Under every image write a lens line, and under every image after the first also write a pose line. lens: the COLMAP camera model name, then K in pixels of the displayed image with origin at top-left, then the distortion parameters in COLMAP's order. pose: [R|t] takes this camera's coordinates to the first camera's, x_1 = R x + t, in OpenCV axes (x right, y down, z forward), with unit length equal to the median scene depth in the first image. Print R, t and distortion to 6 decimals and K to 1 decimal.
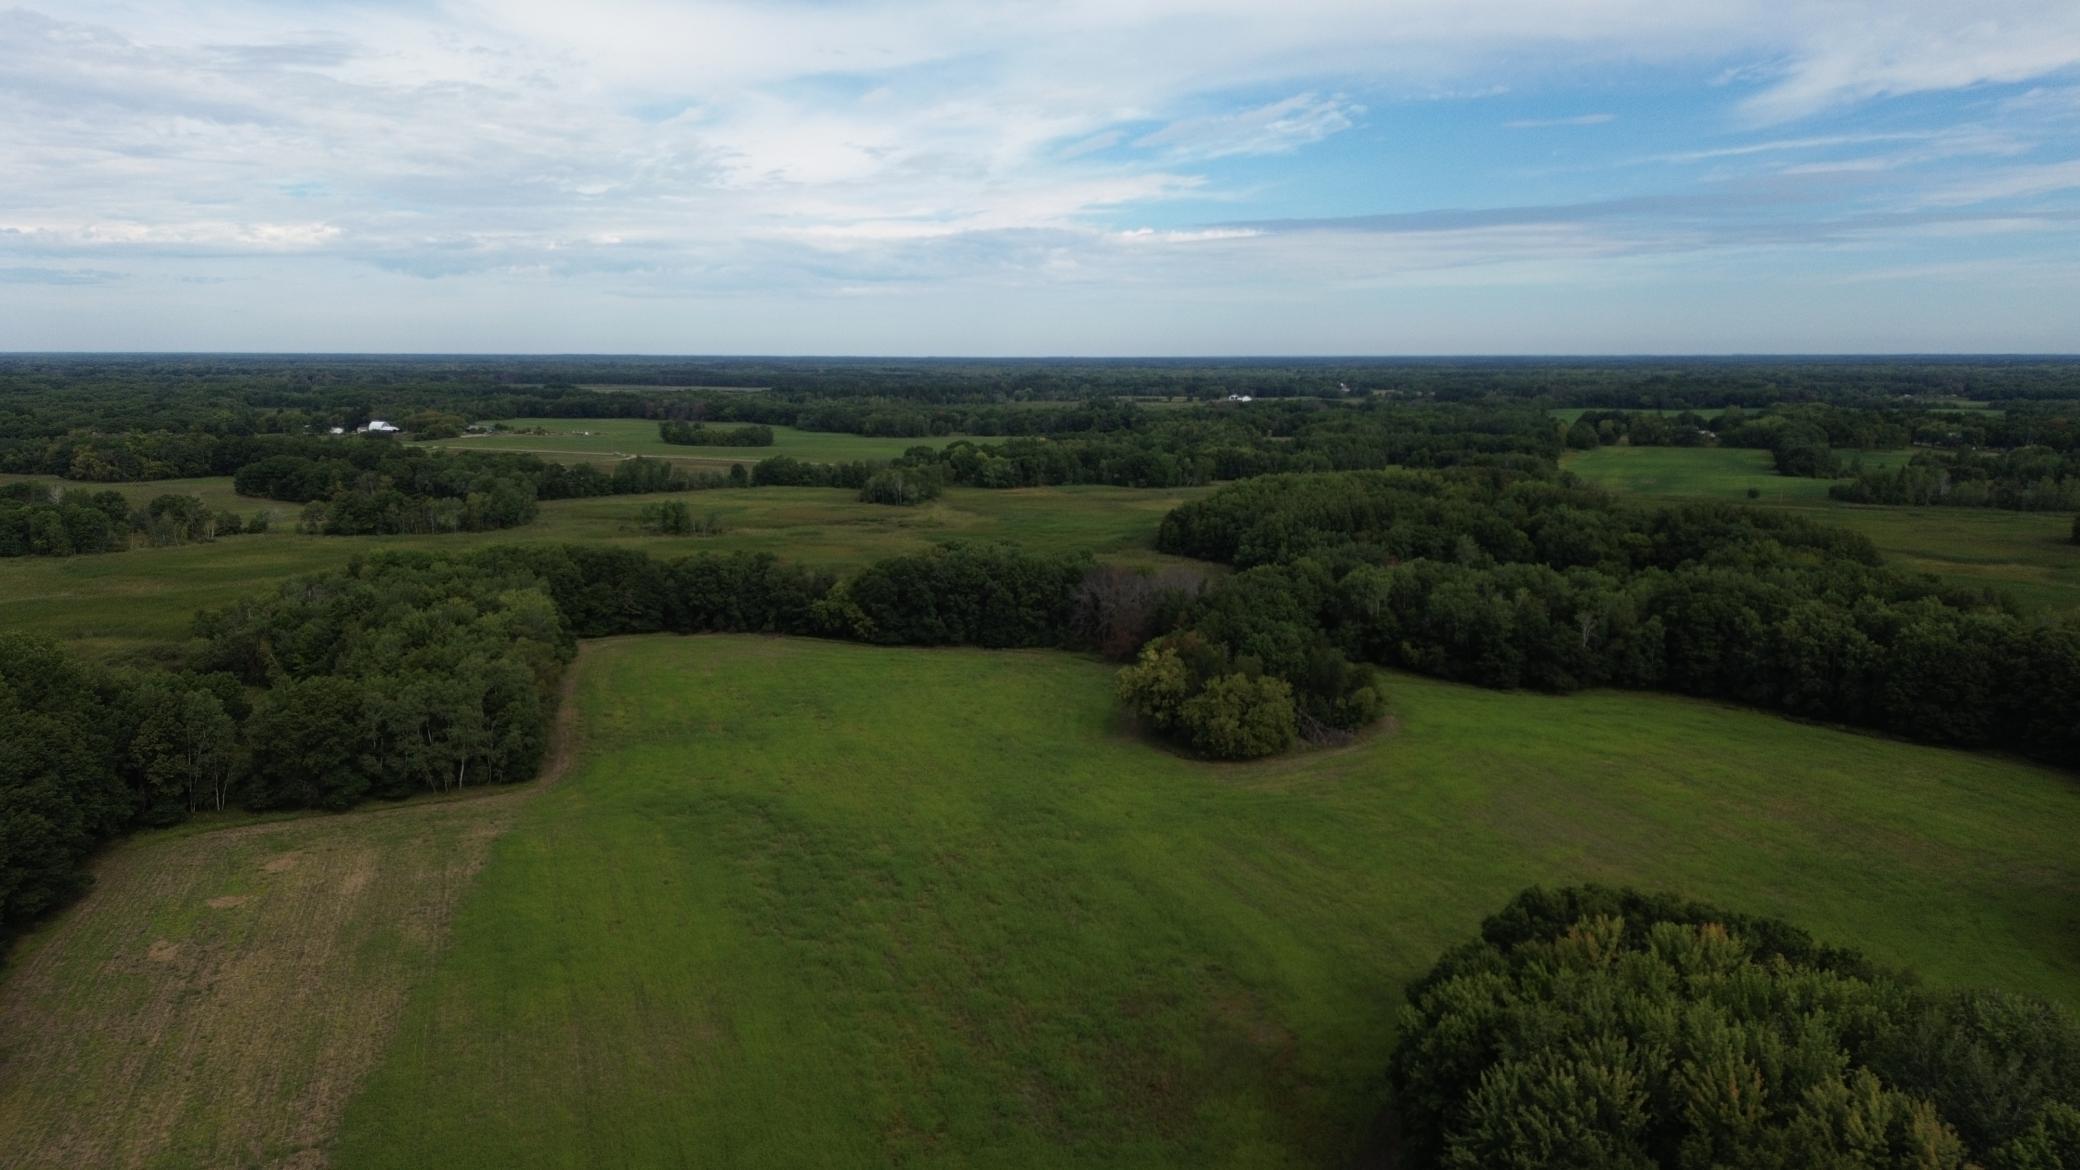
lens RADIAL K [[1466.2, 0, 1033.4], [0, 1466.2, 575.9], [0, 0, 1]] dist [0.096144, -0.095044]
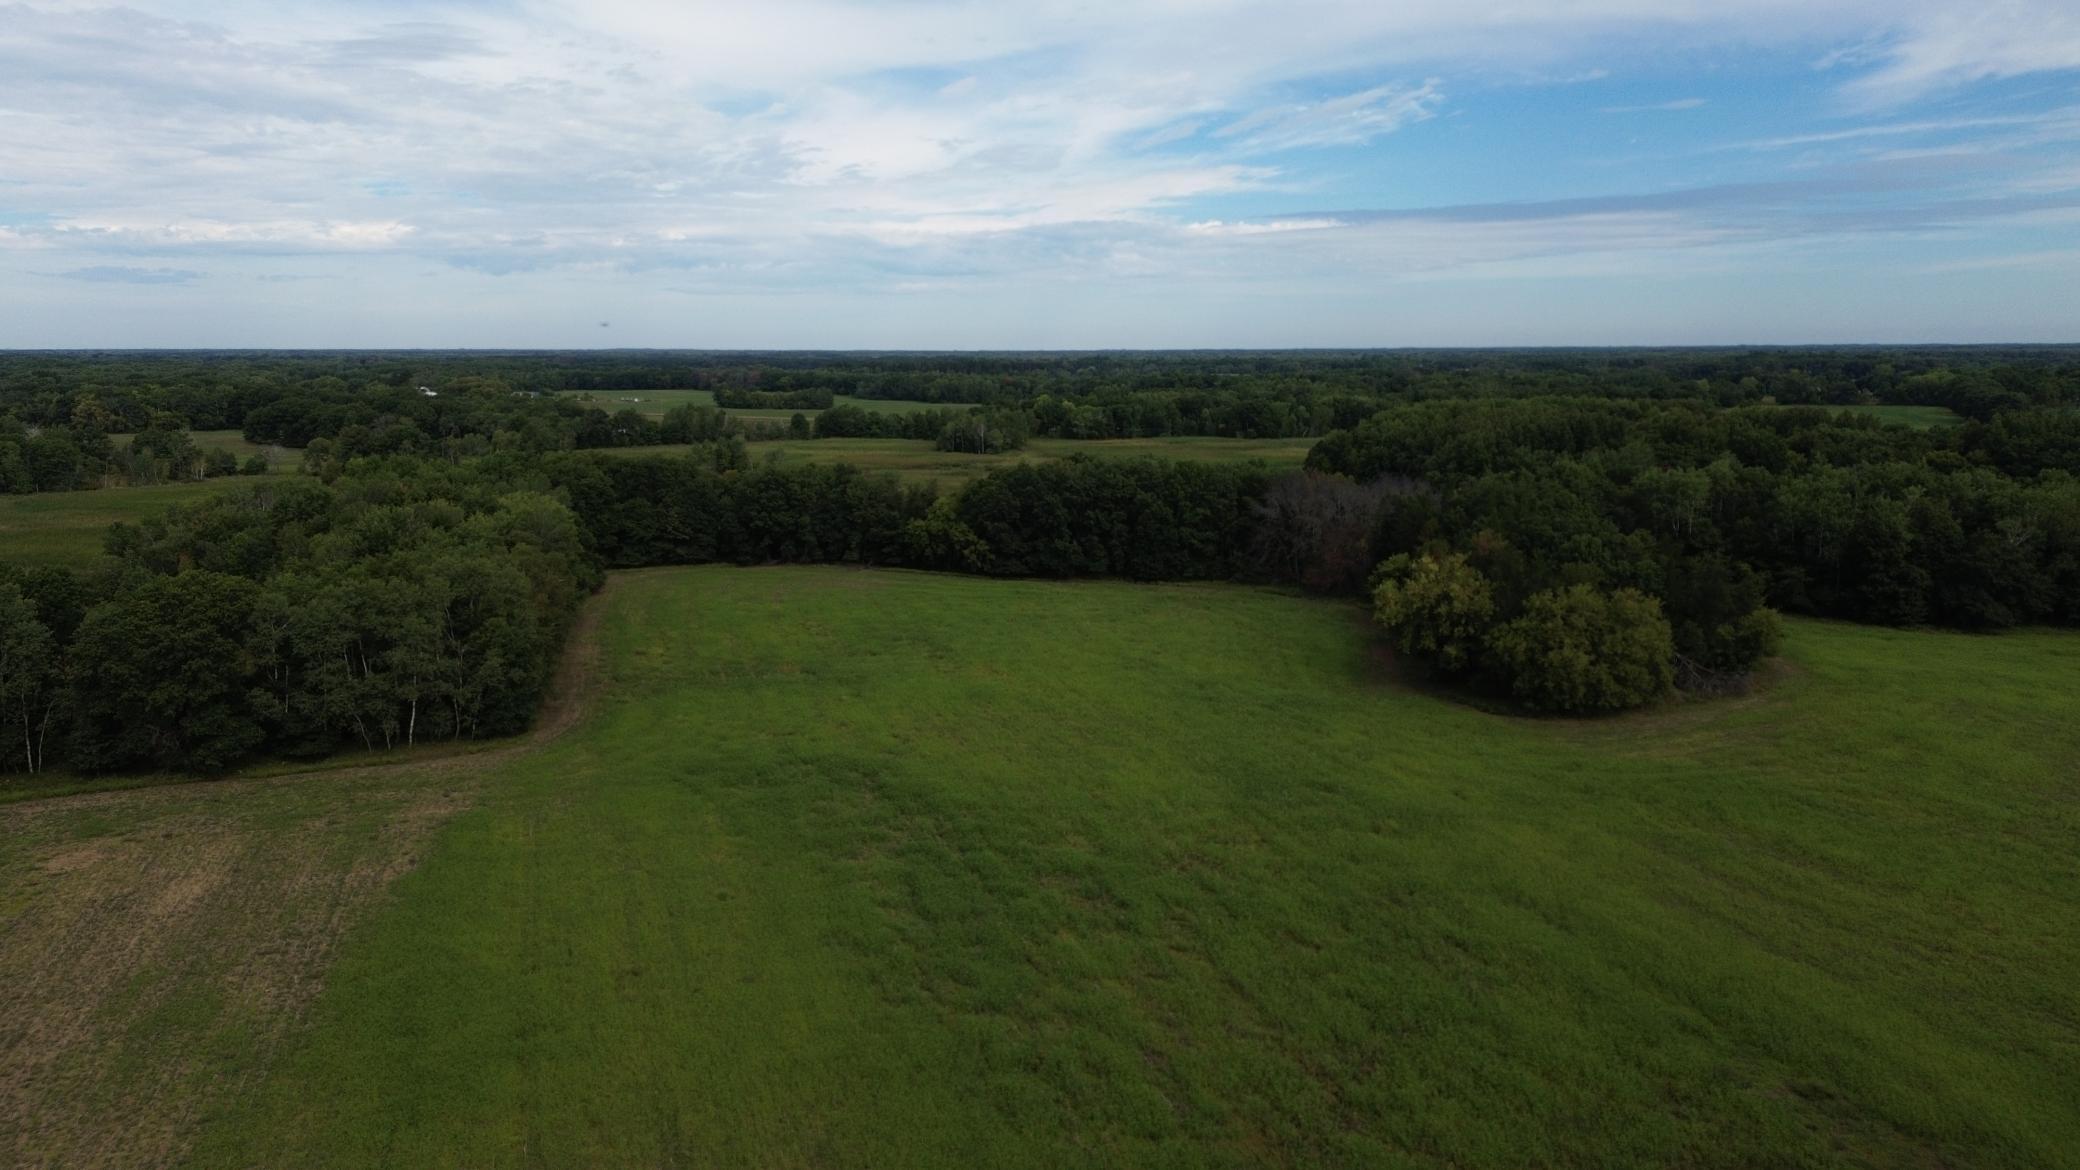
lens RADIAL K [[1434.5, 0, 1068.9], [0, 1434.5, 576.4], [0, 0, 1]] dist [0.086393, -0.083489]
pose [[0.999959, 0.007432, -0.005173, -0.087154], [-0.007421, 0.999970, 0.002212, 0.062330], [0.005190, -0.002173, 0.999984, 0.342622]]
